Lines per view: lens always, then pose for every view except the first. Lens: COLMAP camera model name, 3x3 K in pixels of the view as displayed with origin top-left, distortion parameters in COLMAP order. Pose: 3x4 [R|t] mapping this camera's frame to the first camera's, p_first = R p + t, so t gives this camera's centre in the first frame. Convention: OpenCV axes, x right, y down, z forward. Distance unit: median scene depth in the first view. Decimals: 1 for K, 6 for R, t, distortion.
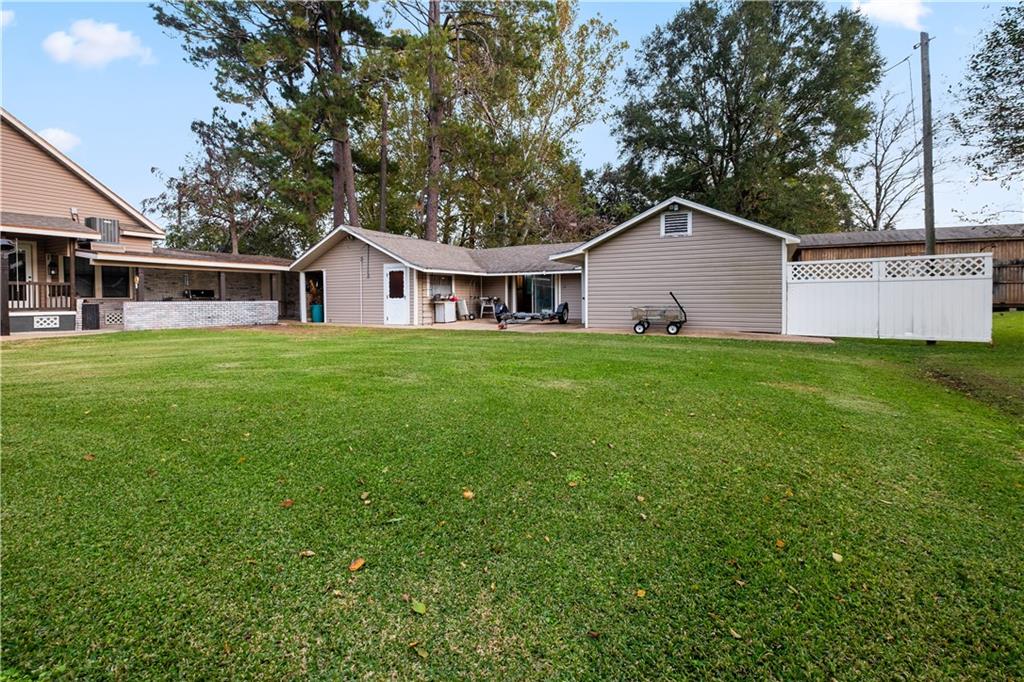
lens RADIAL K [[468.7, 0, 510.4], [0, 468.7, 306.2], [0, 0, 1]] dist [-0.000823, -0.000412]
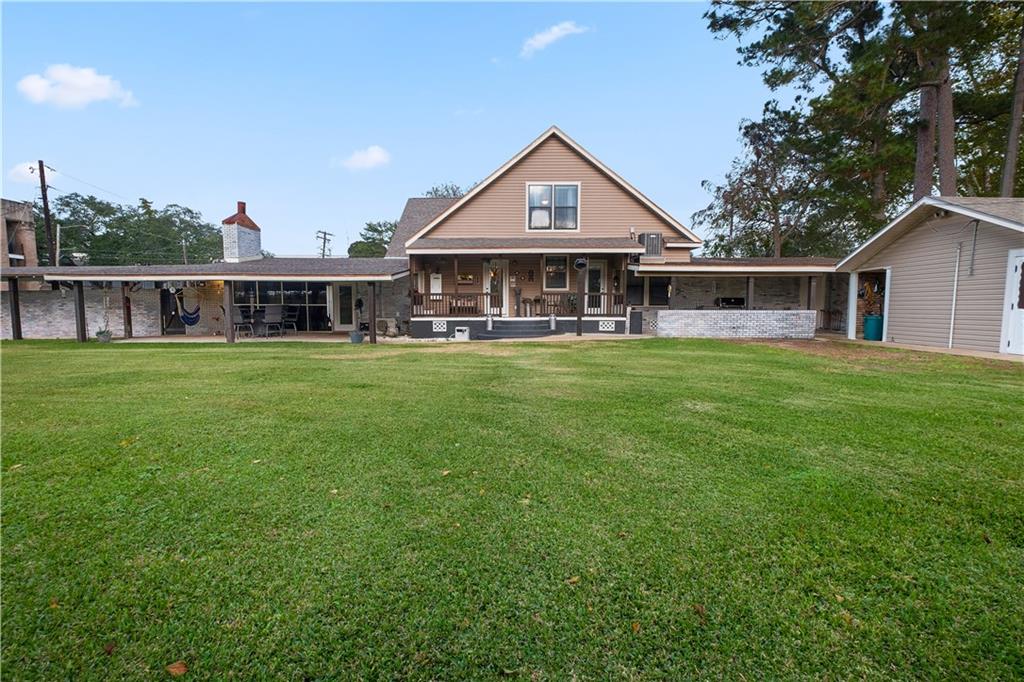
lens RADIAL K [[455.7, 0, 512.5], [0, 455.7, 346.6], [0, 0, 1]] dist [-0.003454, -0.000882]
pose [[0.477676, 0.082848, -0.874621, -0.056092], [-0.017424, 0.996241, 0.084852, -0.006403], [0.878363, -0.025293, 0.477324, 0.164159]]
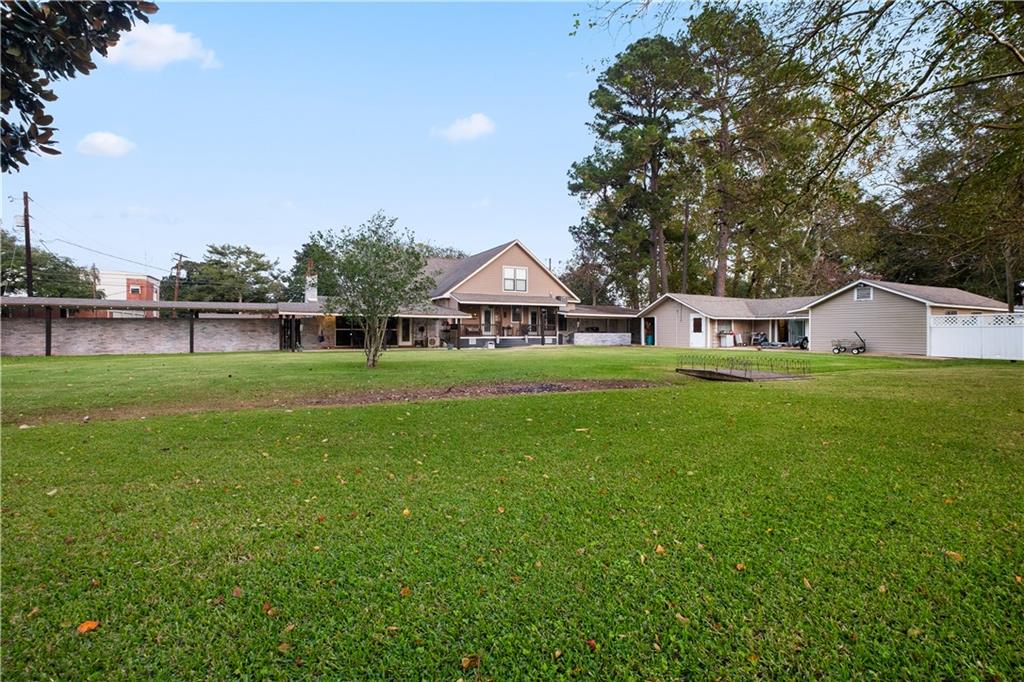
lens RADIAL K [[461.0, 0, 510.1], [0, 461.0, 333.7], [0, 0, 1]] dist [0.000270, -0.000088]
pose [[0.823688, 0.012991, -0.566894, 0.158410], [-0.018668, 0.999817, -0.004214, 0.007409], [0.566736, 0.014054, 0.823780, -0.812075]]
